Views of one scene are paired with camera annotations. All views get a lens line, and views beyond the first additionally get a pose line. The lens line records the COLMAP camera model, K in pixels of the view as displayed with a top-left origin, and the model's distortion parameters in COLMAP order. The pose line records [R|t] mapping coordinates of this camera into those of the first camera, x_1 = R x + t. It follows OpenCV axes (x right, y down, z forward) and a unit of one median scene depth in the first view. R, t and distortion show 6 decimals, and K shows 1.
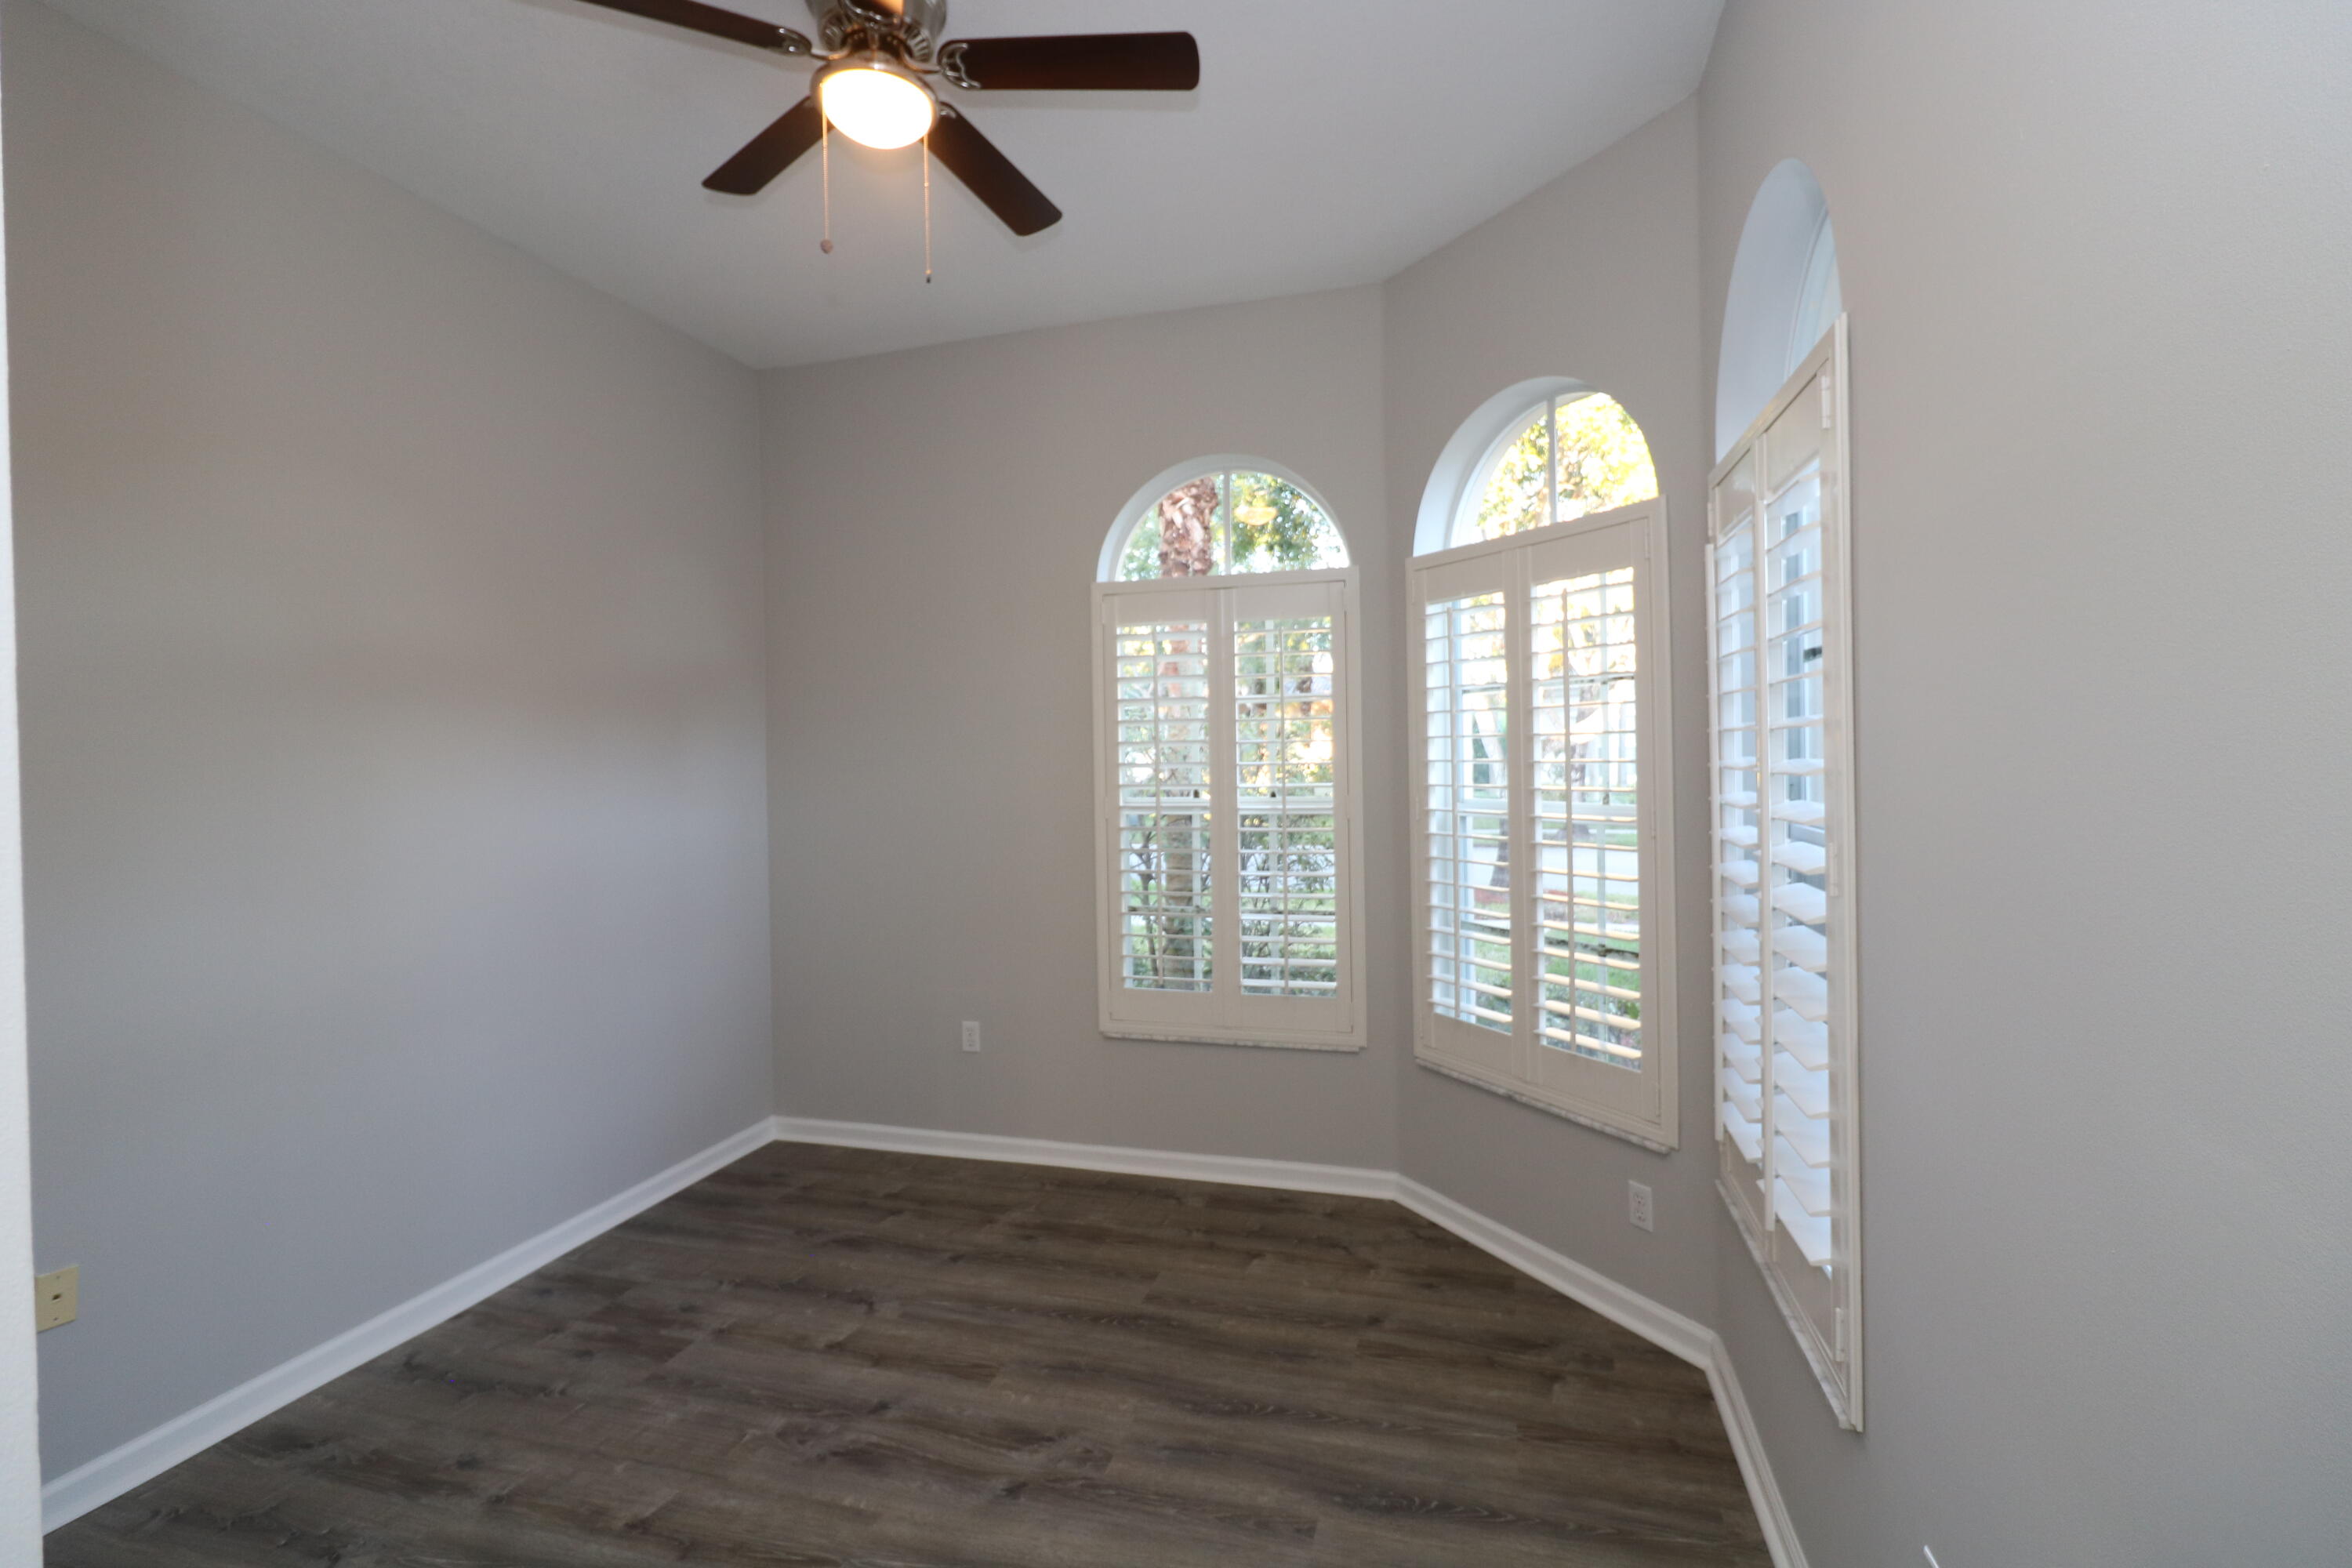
lens RADIAL K [[1078.6, 0, 1173.6], [0, 1078.6, 799.4], [0, 0, 1]] dist [0.003545, -0.000530]
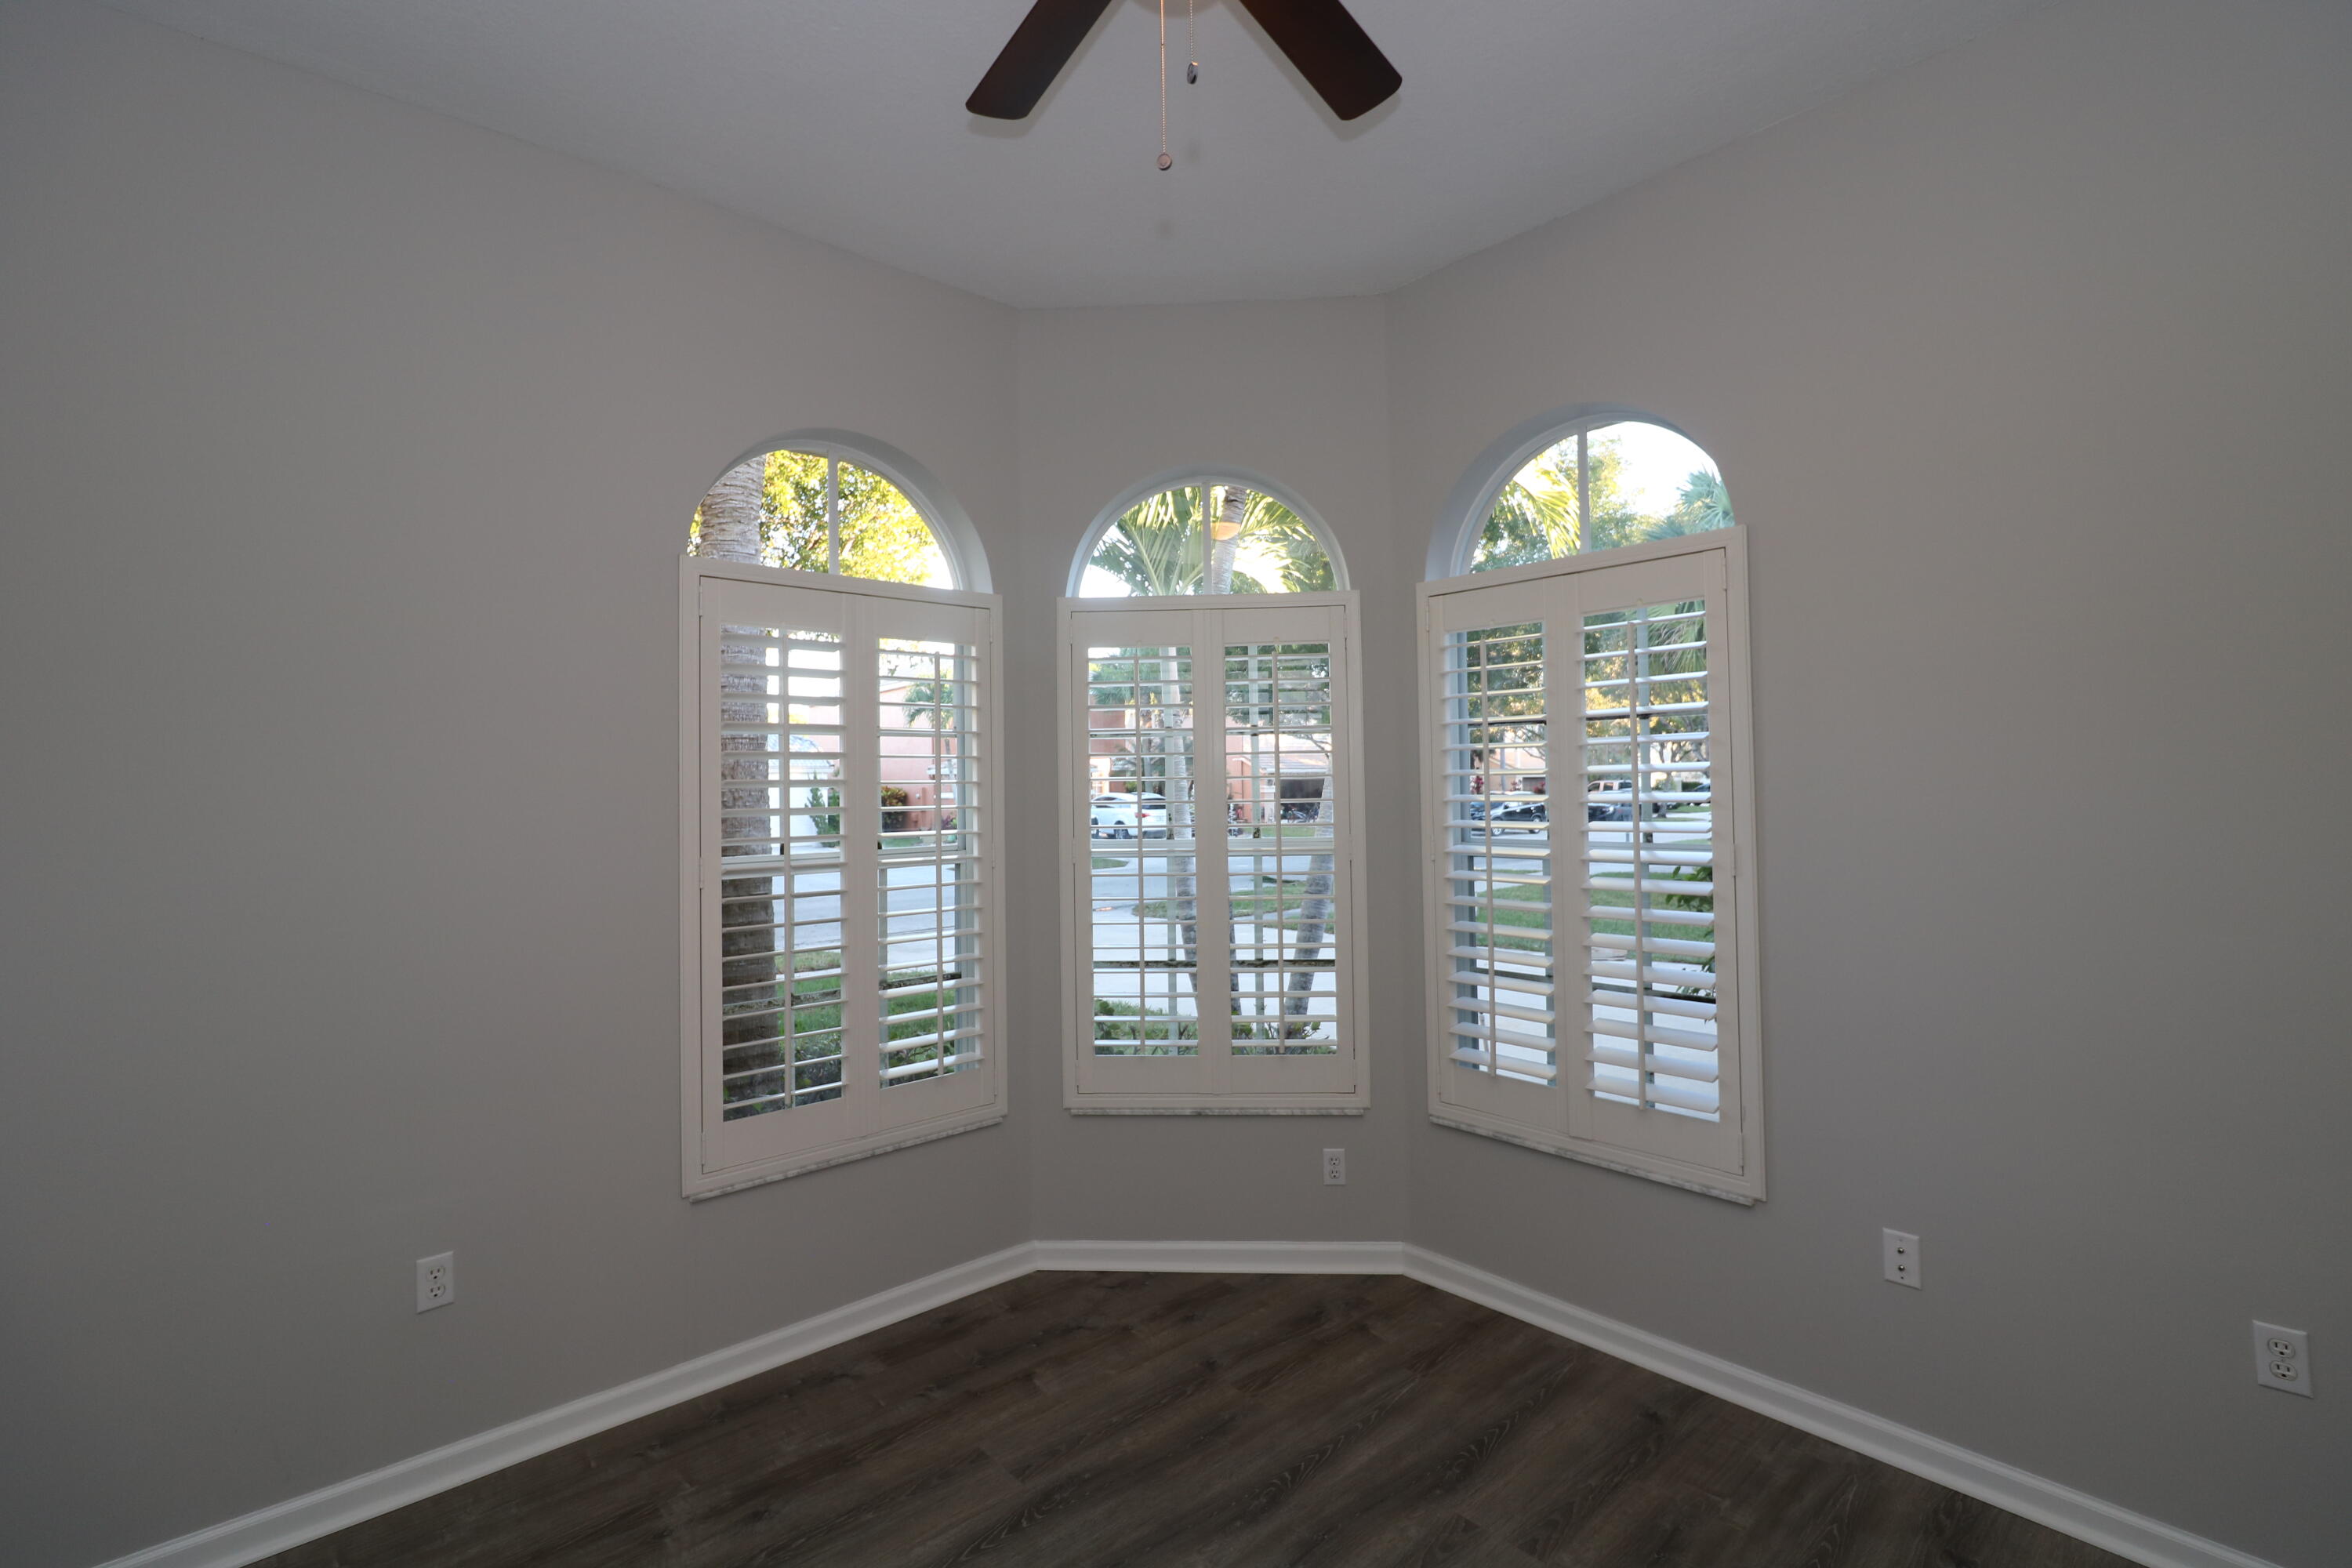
lens RADIAL K [[1078.6, 0, 1170.3], [0, 1078.6, 765.8], [0, 0, 1]] dist [0.003545, -0.000530]
pose [[0.521526, 0.029787, 0.852716, -0.664591], [0.040336, 0.997412, -0.059511, -0.012310], [-0.852282, 0.065432, 0.518975, 0.449866]]
